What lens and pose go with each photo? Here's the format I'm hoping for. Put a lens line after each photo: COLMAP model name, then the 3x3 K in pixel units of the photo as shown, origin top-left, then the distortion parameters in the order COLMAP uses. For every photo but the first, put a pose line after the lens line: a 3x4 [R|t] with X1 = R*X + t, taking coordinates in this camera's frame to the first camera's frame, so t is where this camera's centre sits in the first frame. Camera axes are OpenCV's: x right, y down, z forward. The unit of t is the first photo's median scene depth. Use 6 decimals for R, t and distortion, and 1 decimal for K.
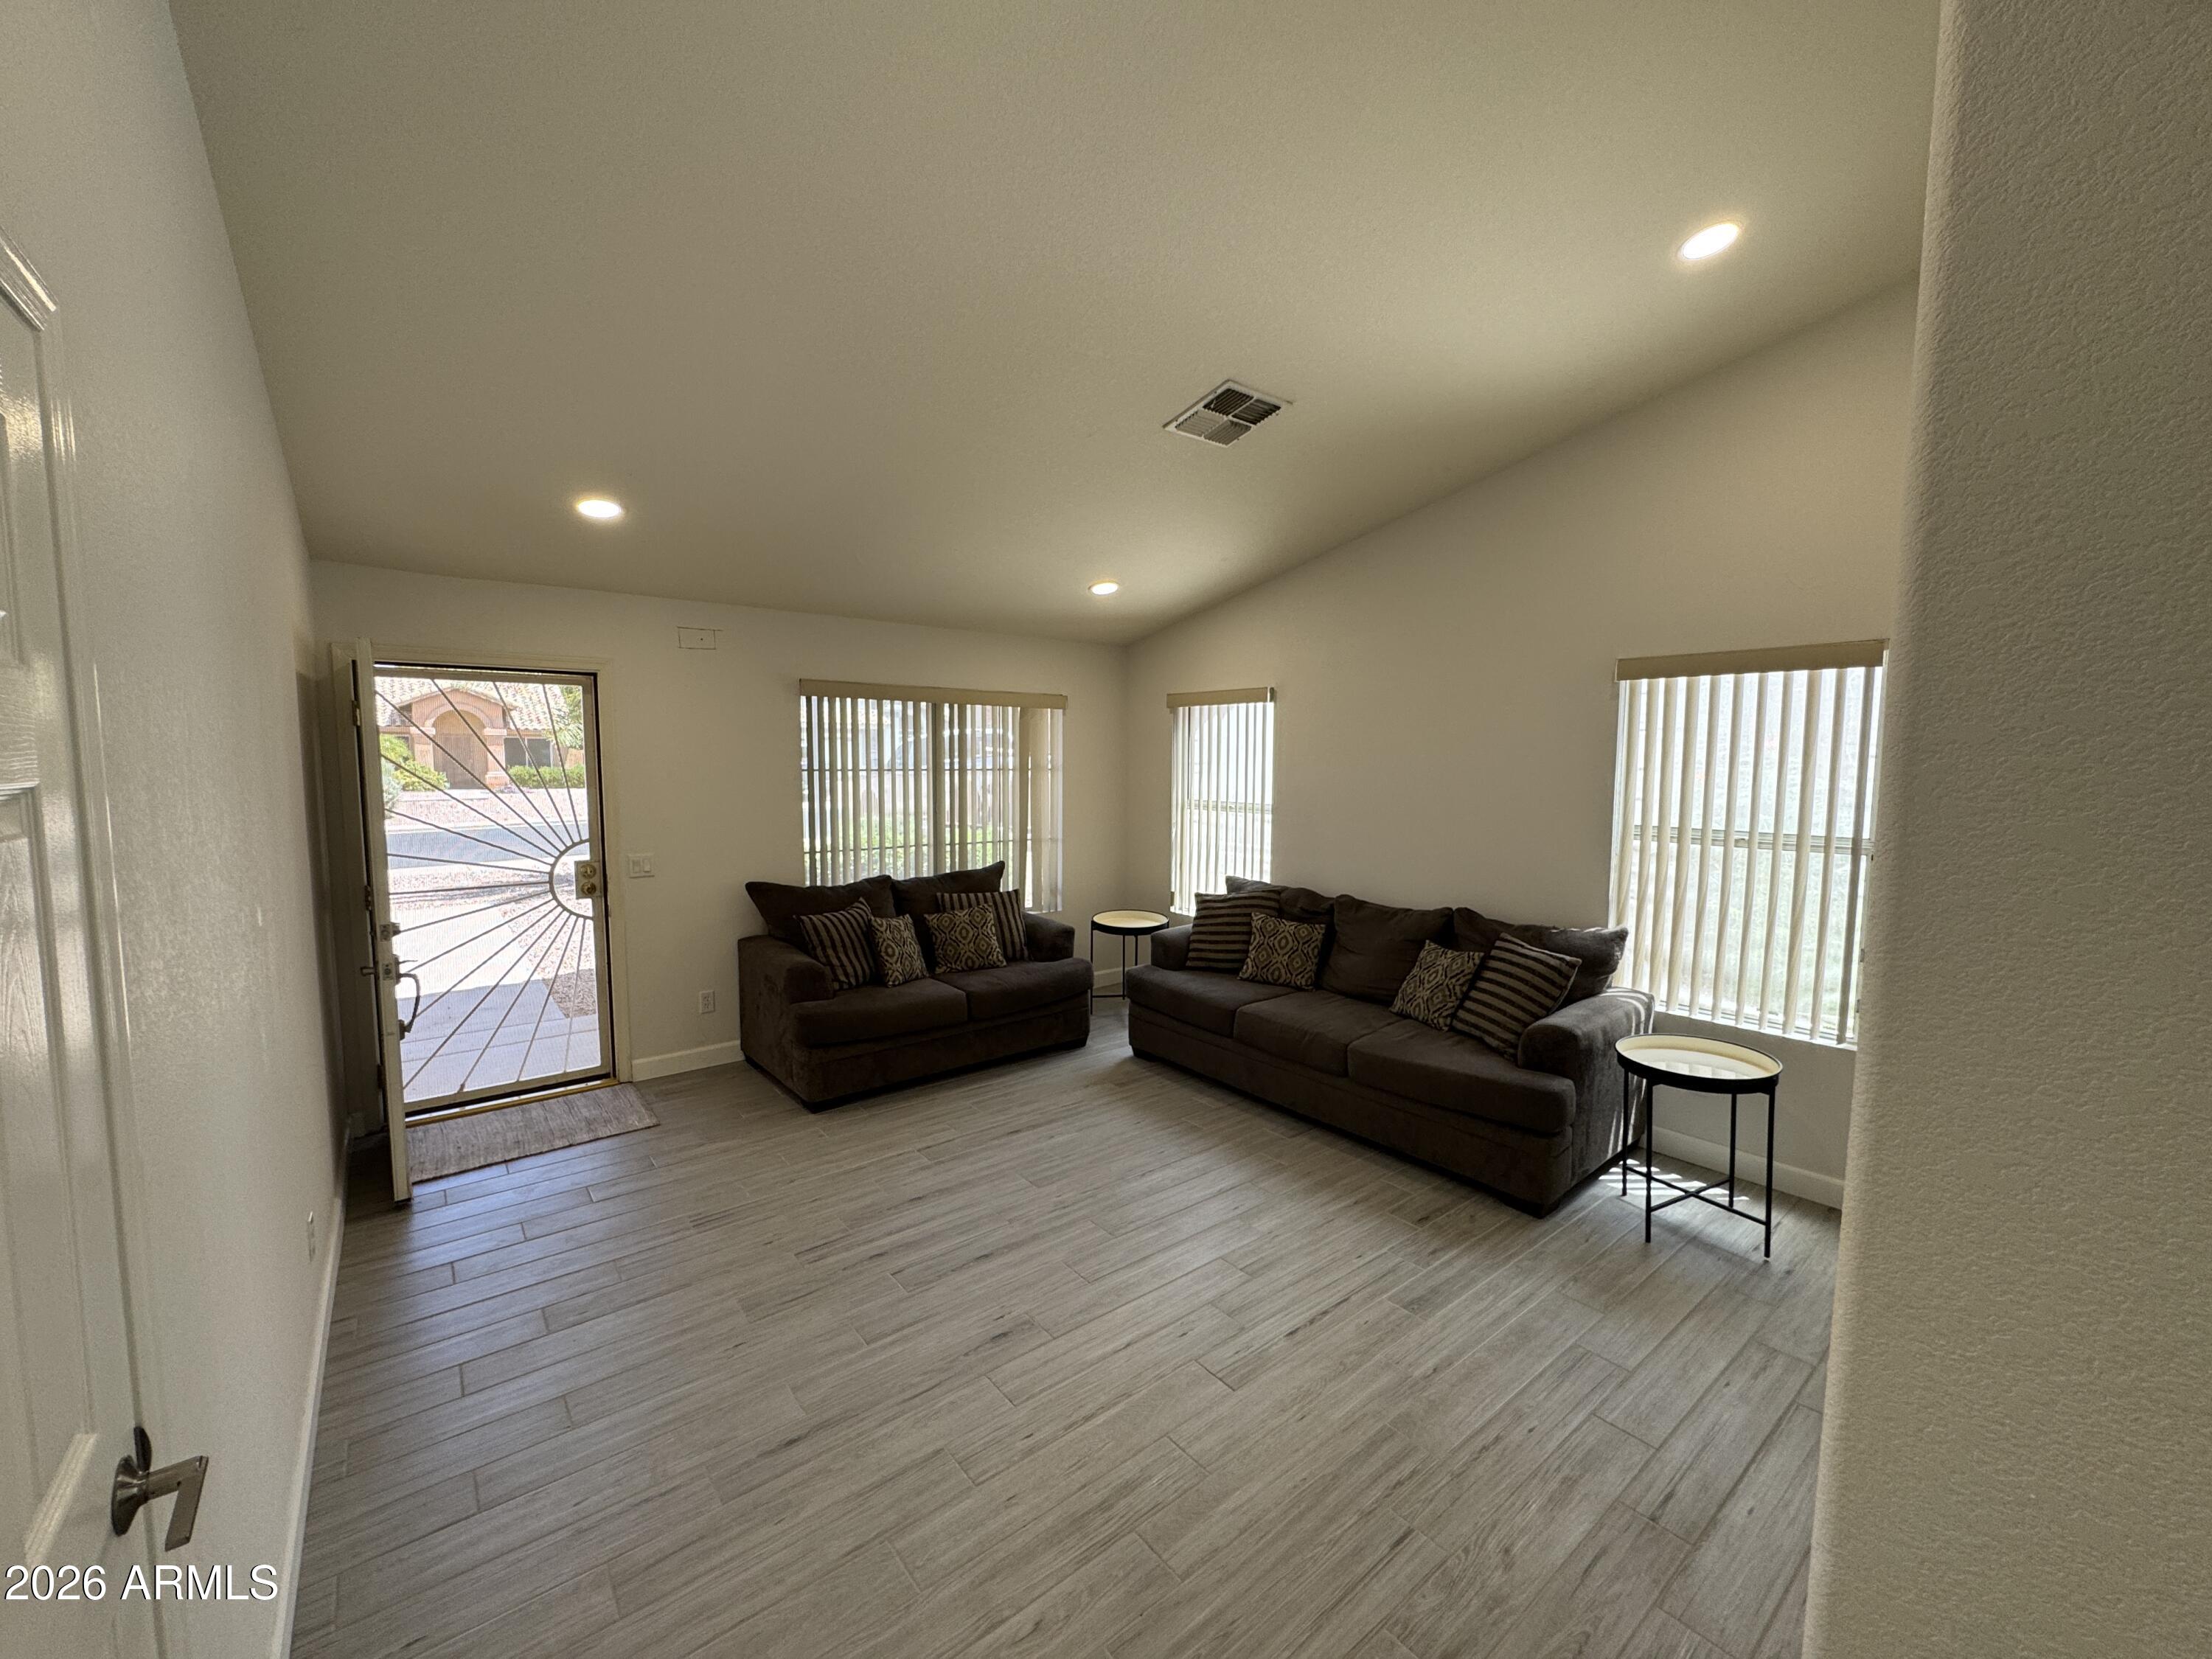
lens RADIAL K [[889.2, 0, 1091.1], [0, 889.2, 835.0], [0, 0, 1]] dist [0.001390, -0.000854]
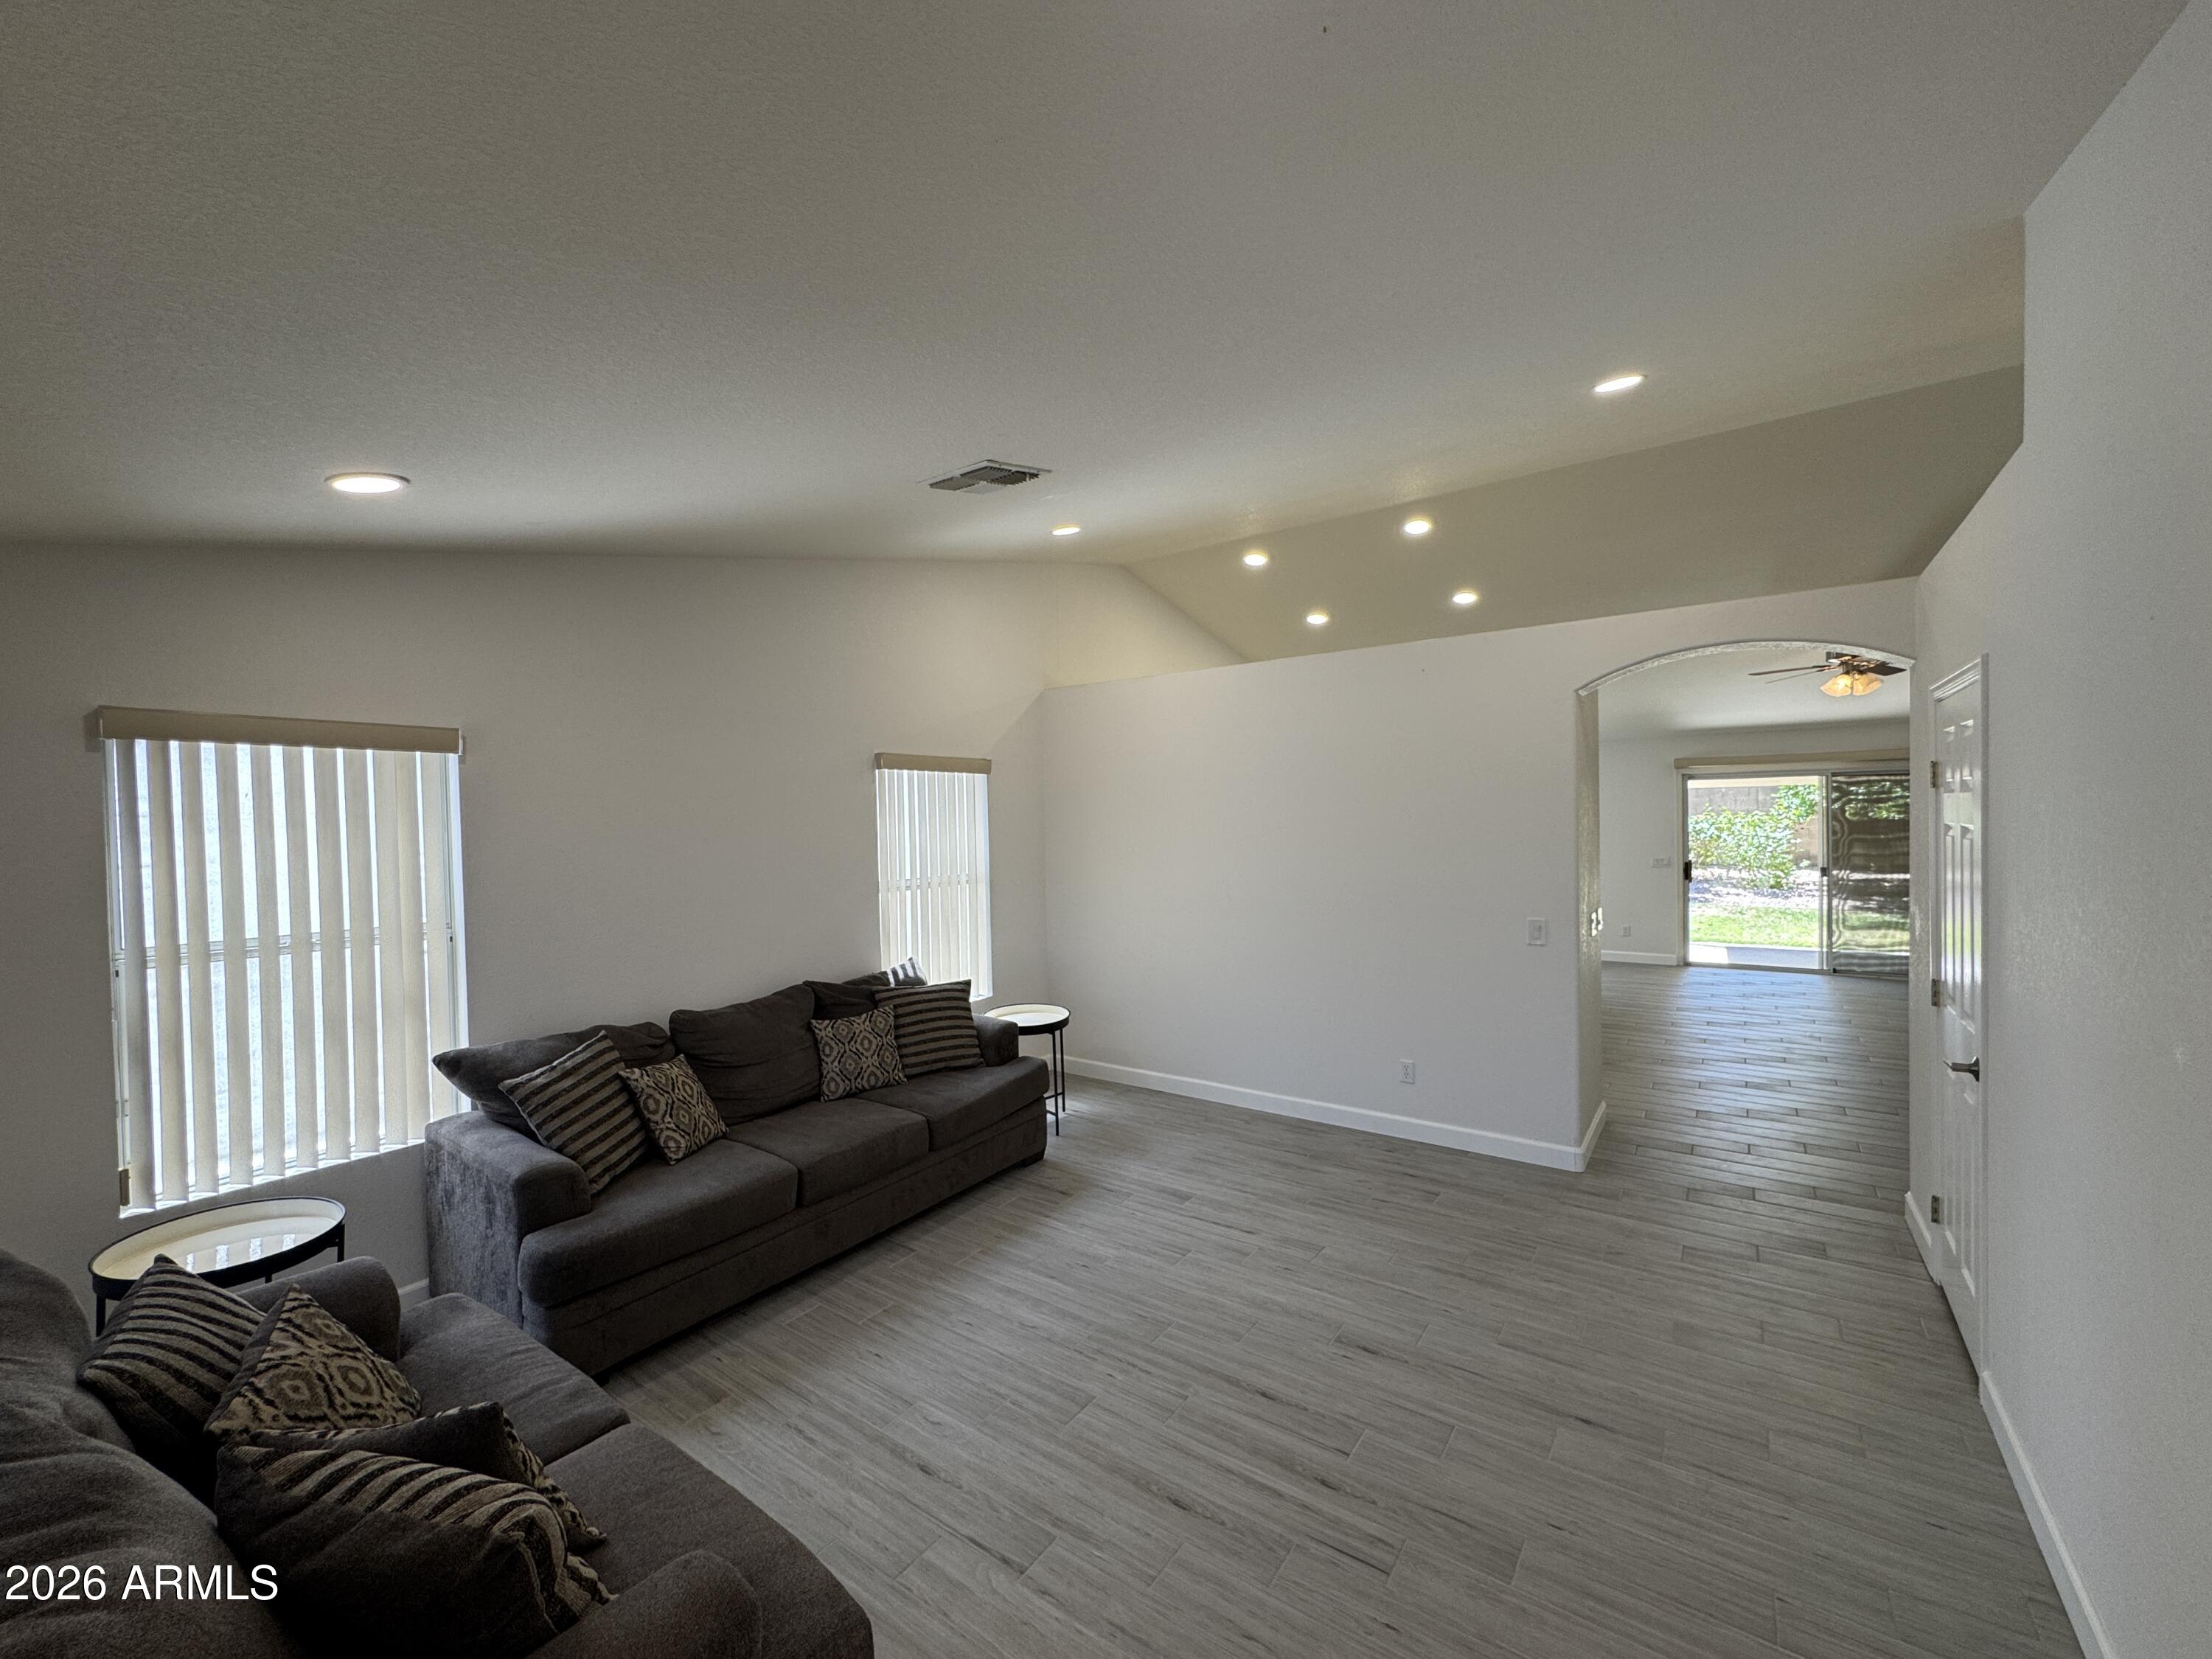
lens RADIAL K [[889.2, 0, 1108.8], [0, 889.2, 829.9], [0, 0, 1]] dist [0.001390, -0.000854]
pose [[-0.290532, -0.010651, 0.956806, -0.593869], [0.104221, 0.993637, 0.042707, -0.088556], [-0.951172, 0.112127, -0.287574, 0.872540]]
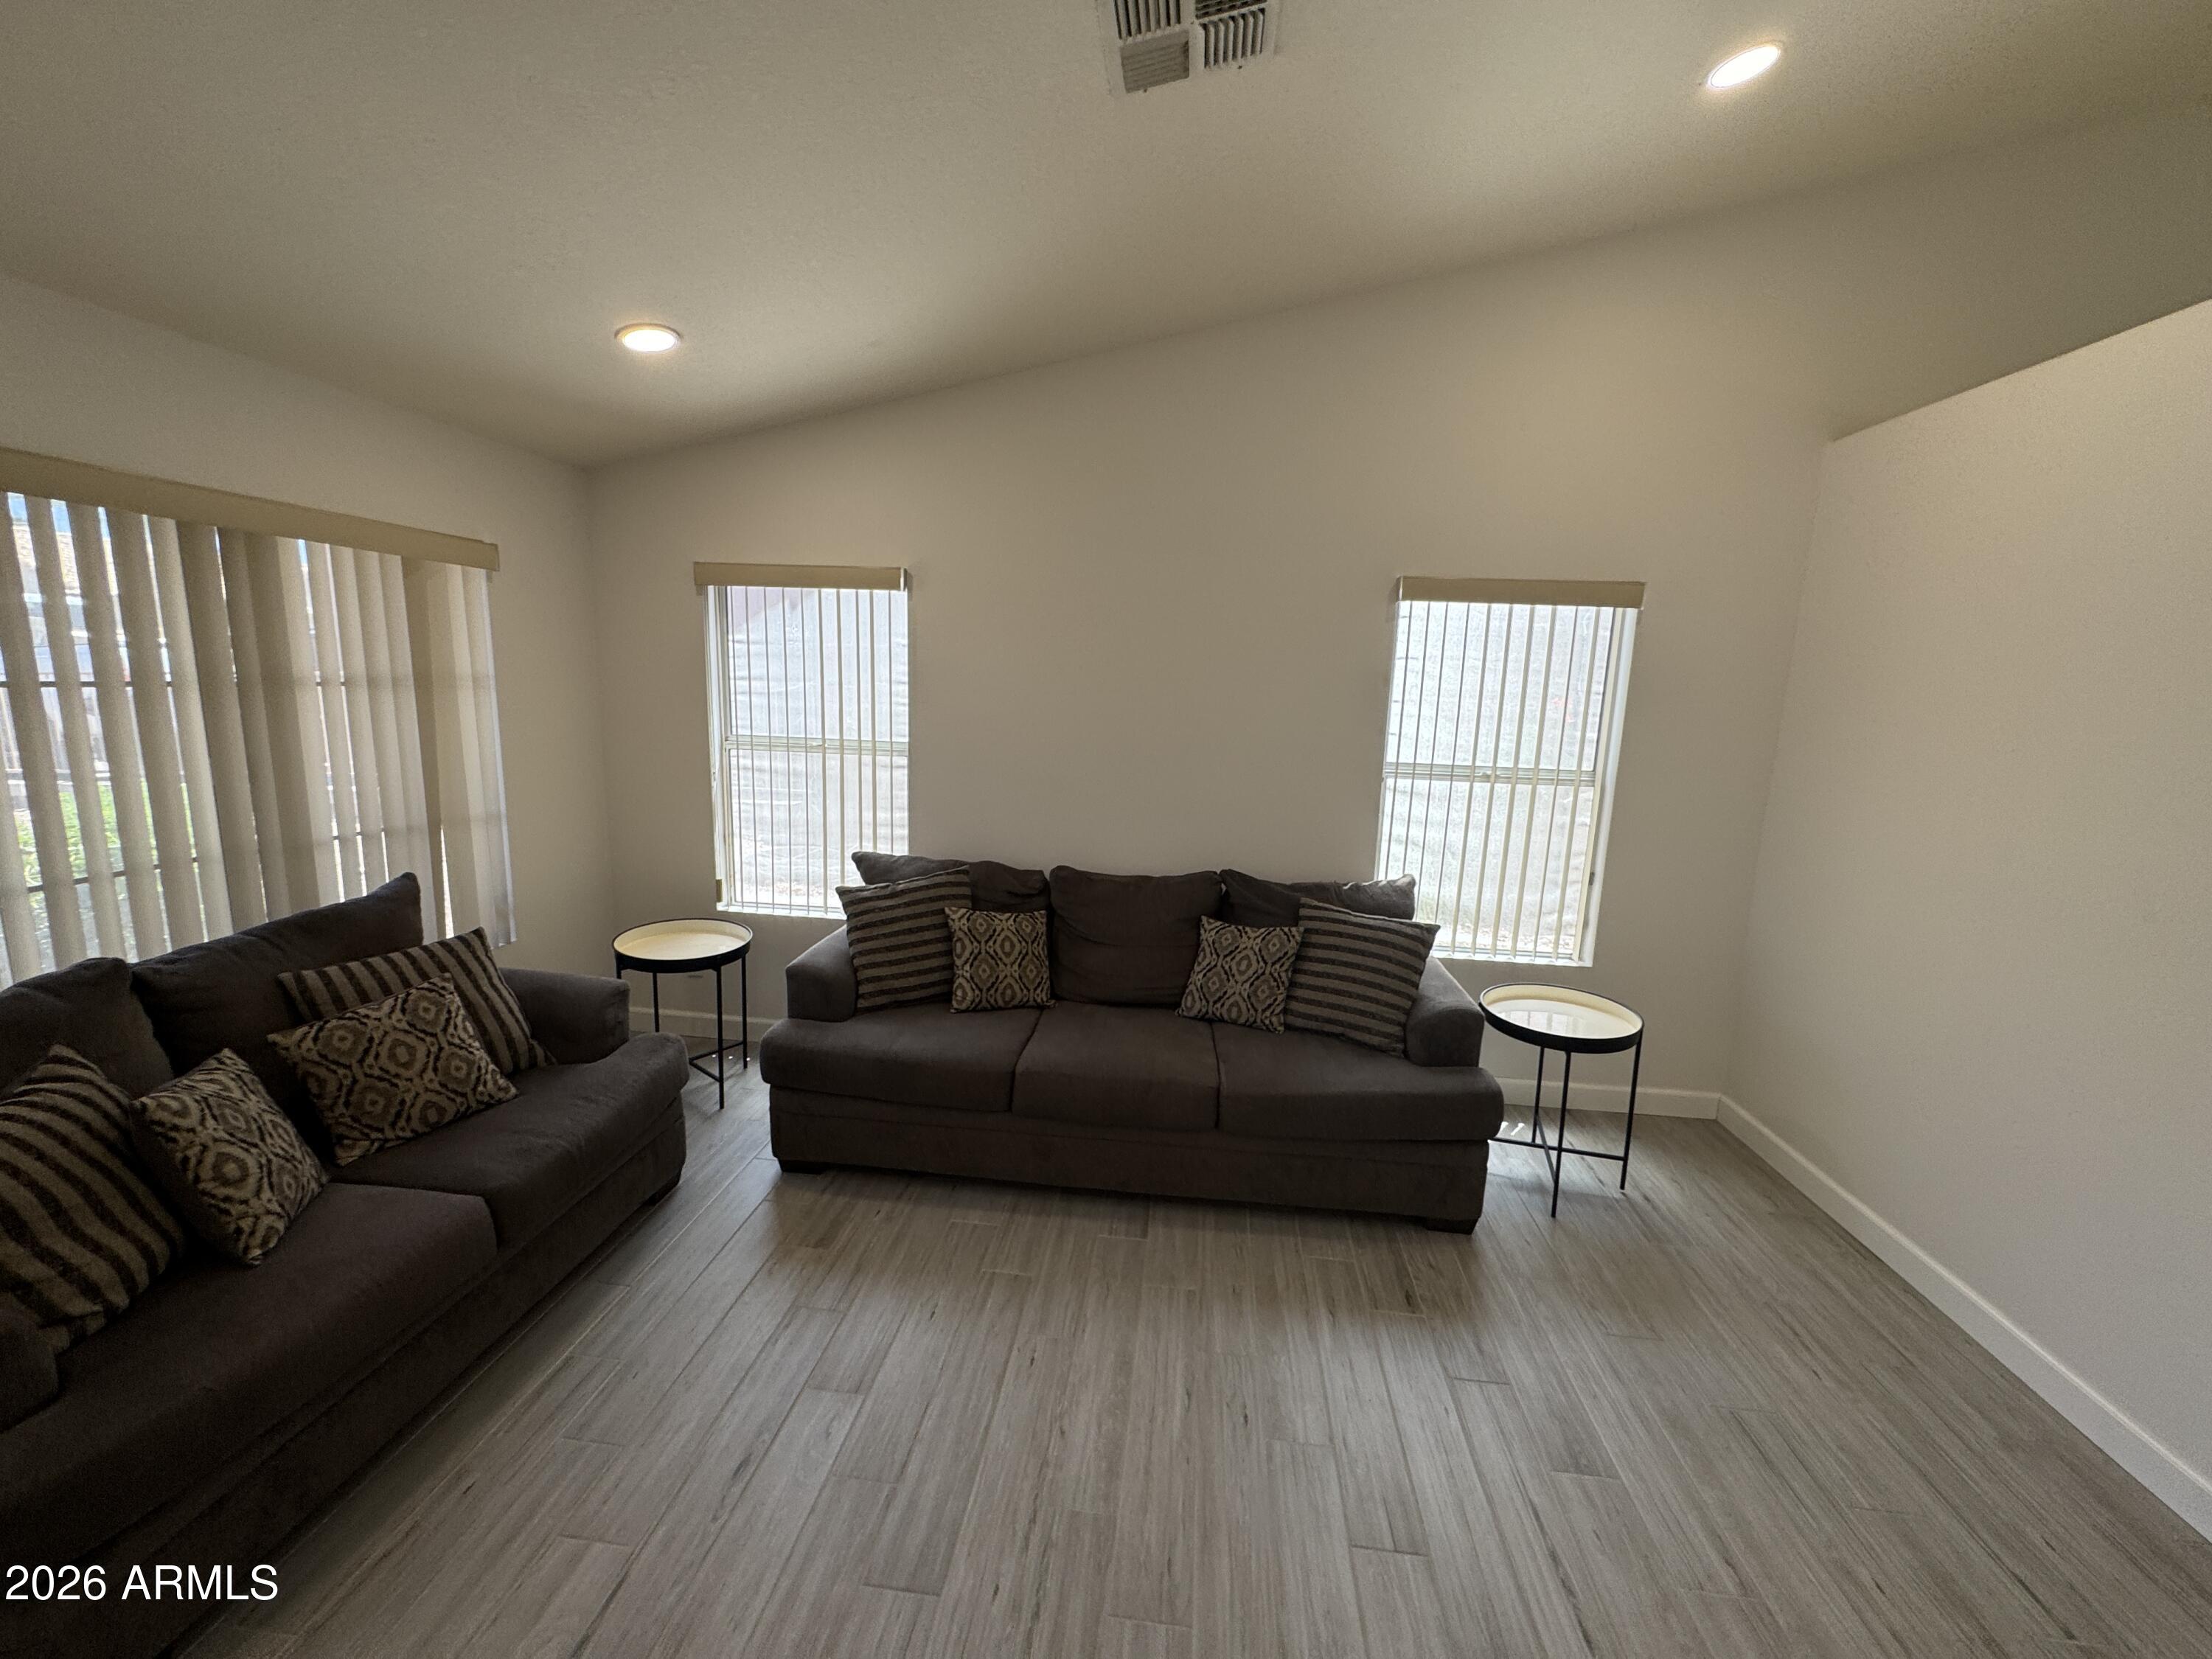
lens RADIAL K [[889.2, 0, 1102.1], [0, 889.2, 834.0], [0, 0, 1]] dist [0.001390, -0.000854]
pose [[0.698193, -0.104197, 0.708286, -0.220467], [0.032437, 0.992940, 0.114098, -0.044334], [-0.715174, -0.056688, 0.696644, 0.475151]]
